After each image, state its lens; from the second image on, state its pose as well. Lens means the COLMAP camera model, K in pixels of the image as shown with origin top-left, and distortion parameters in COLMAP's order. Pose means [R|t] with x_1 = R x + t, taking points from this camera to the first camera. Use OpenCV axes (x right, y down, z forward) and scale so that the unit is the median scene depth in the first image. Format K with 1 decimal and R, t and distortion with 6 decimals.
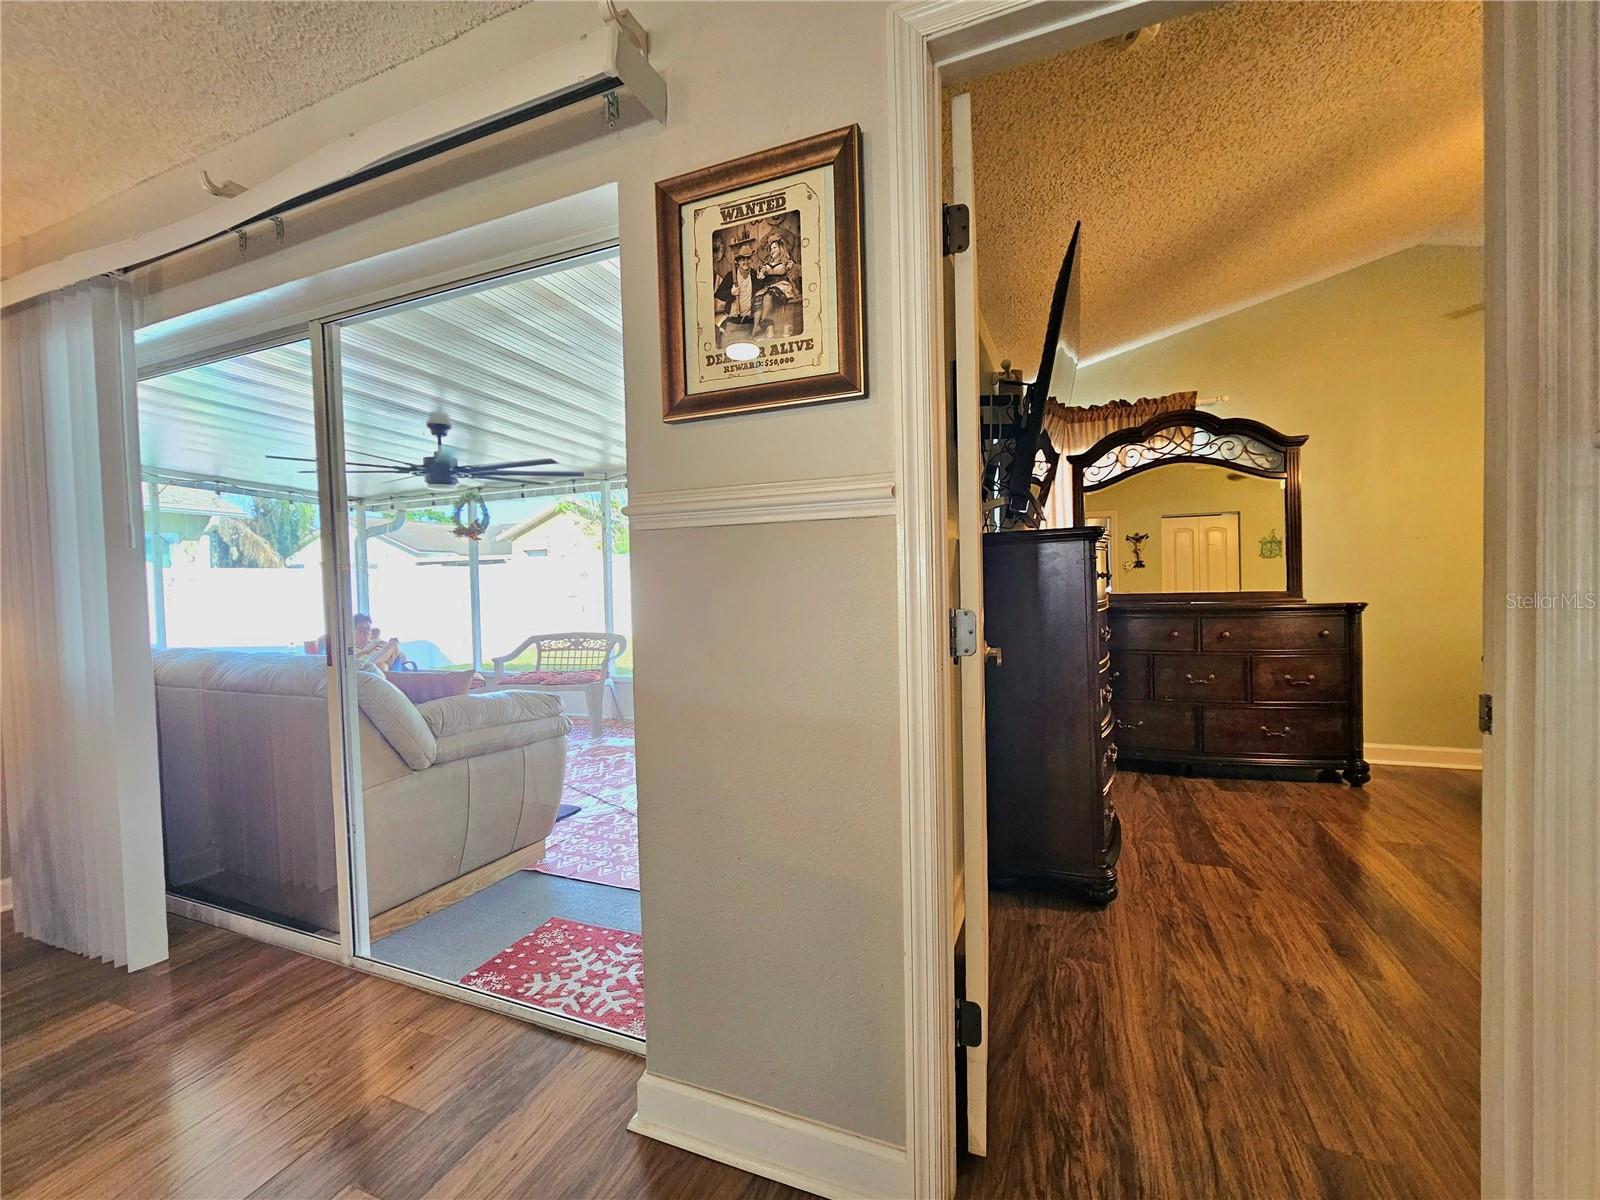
lens RADIAL K [[657.0, 0, 802.2], [0, 657.0, 596.9], [0, 0, 1]] dist [-0.001122, 0.000821]
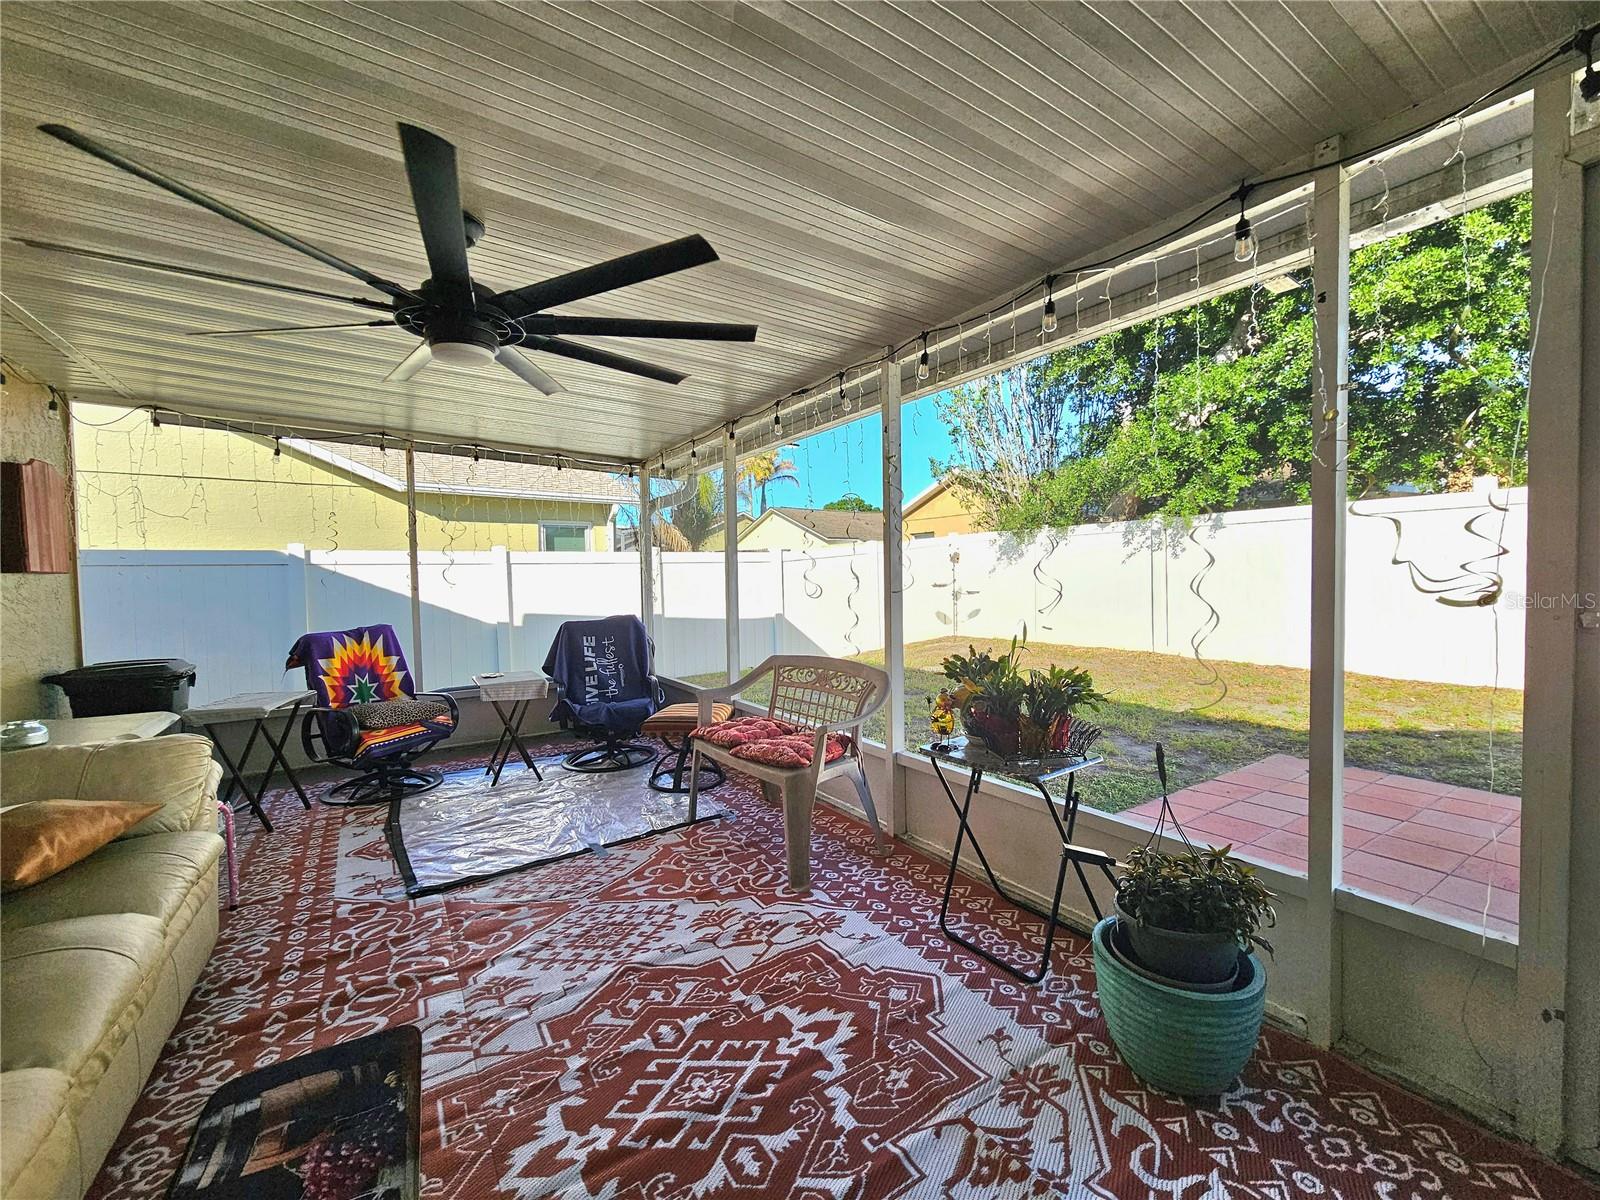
lens RADIAL K [[657.0, 0, 802.2], [0, 657.0, 596.9], [0, 0, 1]] dist [-0.001122, 0.000821]
pose [[0.817630, 0.029160, -0.575006, -0.081084], [-0.017002, 0.999504, 0.026511, -0.015438], [0.575494, -0.011900, 0.817720, 0.728332]]
